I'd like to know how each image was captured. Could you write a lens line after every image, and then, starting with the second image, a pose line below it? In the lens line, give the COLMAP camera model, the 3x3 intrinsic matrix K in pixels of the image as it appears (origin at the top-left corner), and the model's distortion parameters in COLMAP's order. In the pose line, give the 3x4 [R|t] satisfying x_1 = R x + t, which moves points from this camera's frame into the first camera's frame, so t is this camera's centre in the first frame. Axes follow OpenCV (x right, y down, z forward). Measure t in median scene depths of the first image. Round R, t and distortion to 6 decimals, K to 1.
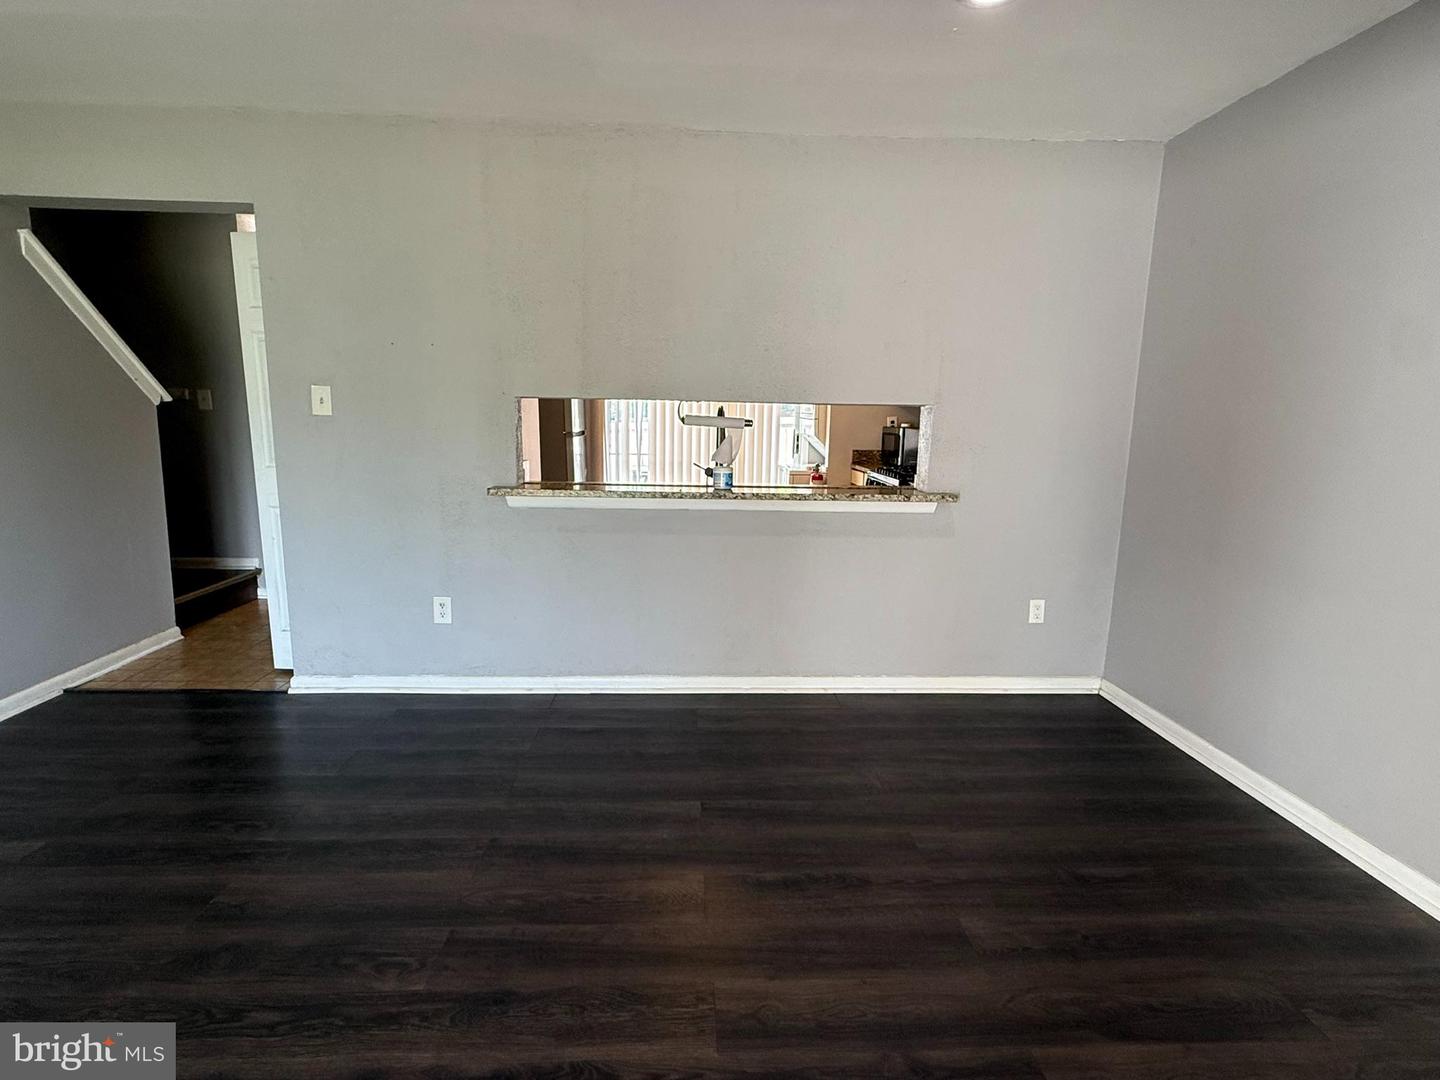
lens RADIAL K [[719.1, 0, 722.7], [0, 719.1, 533.9], [0, 0, 1]] dist [-0.001613, 0.001041]
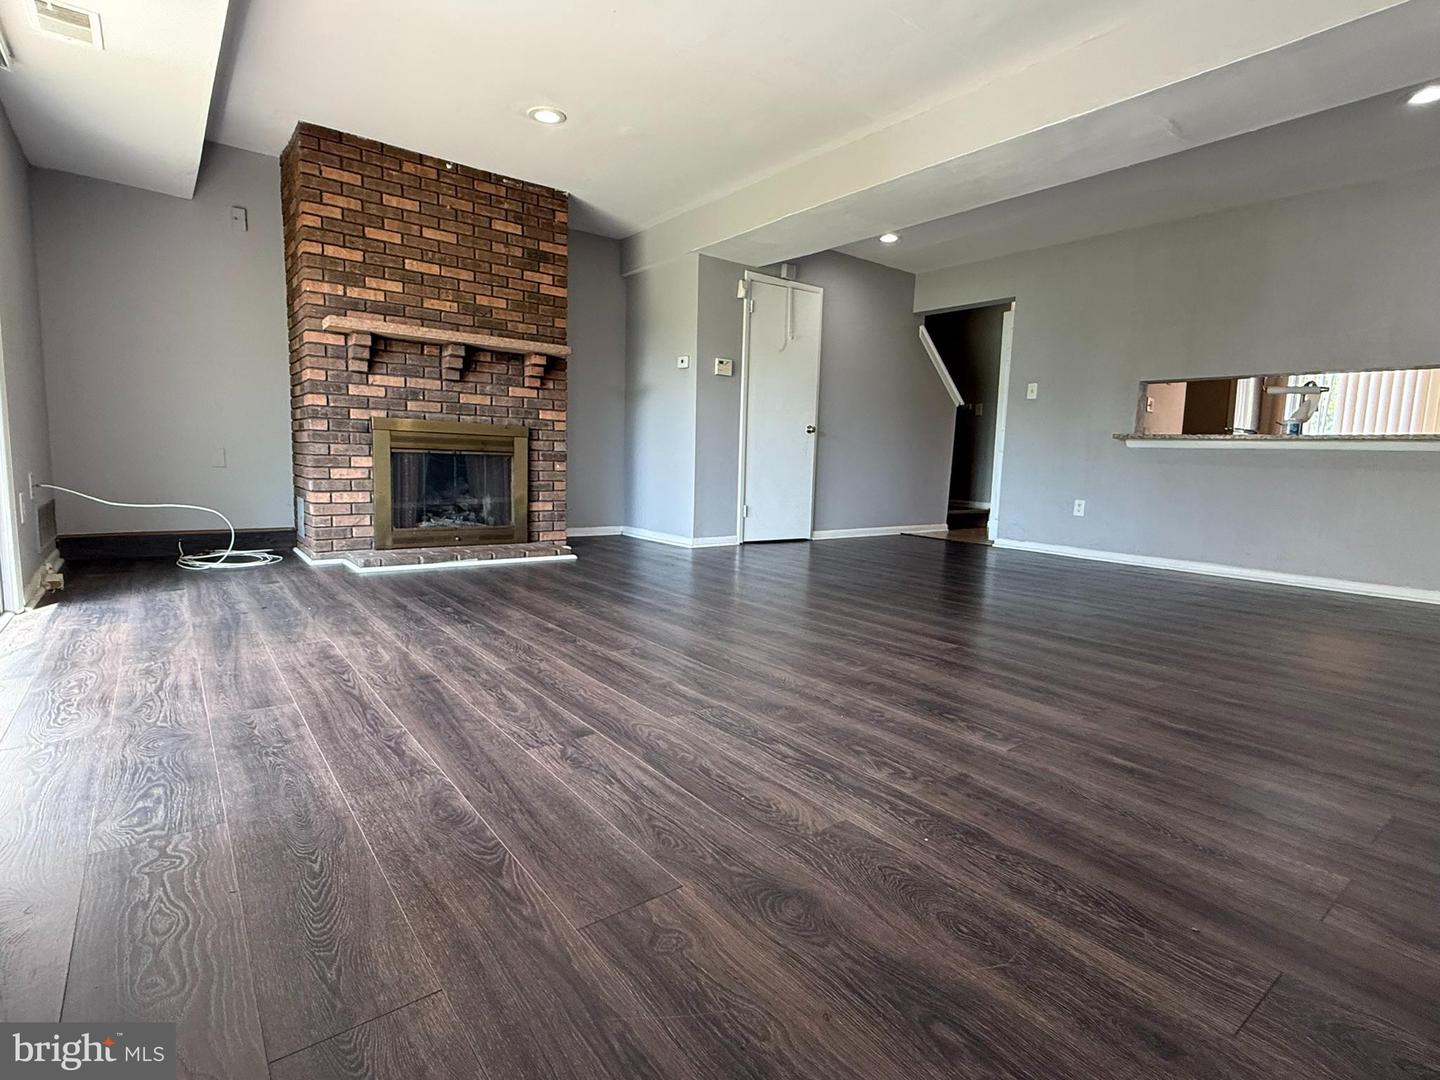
lens RADIAL K [[719.1, 0, 716.1], [0, 719.1, 541.1], [0, 0, 1]] dist [-0.001613, 0.001041]
pose [[0.570248, 0.096386, -0.815798, 0.463968], [-0.159481, 0.987188, 0.005157, 0.275954], [0.805843, 0.127163, 0.578313, -0.606230]]
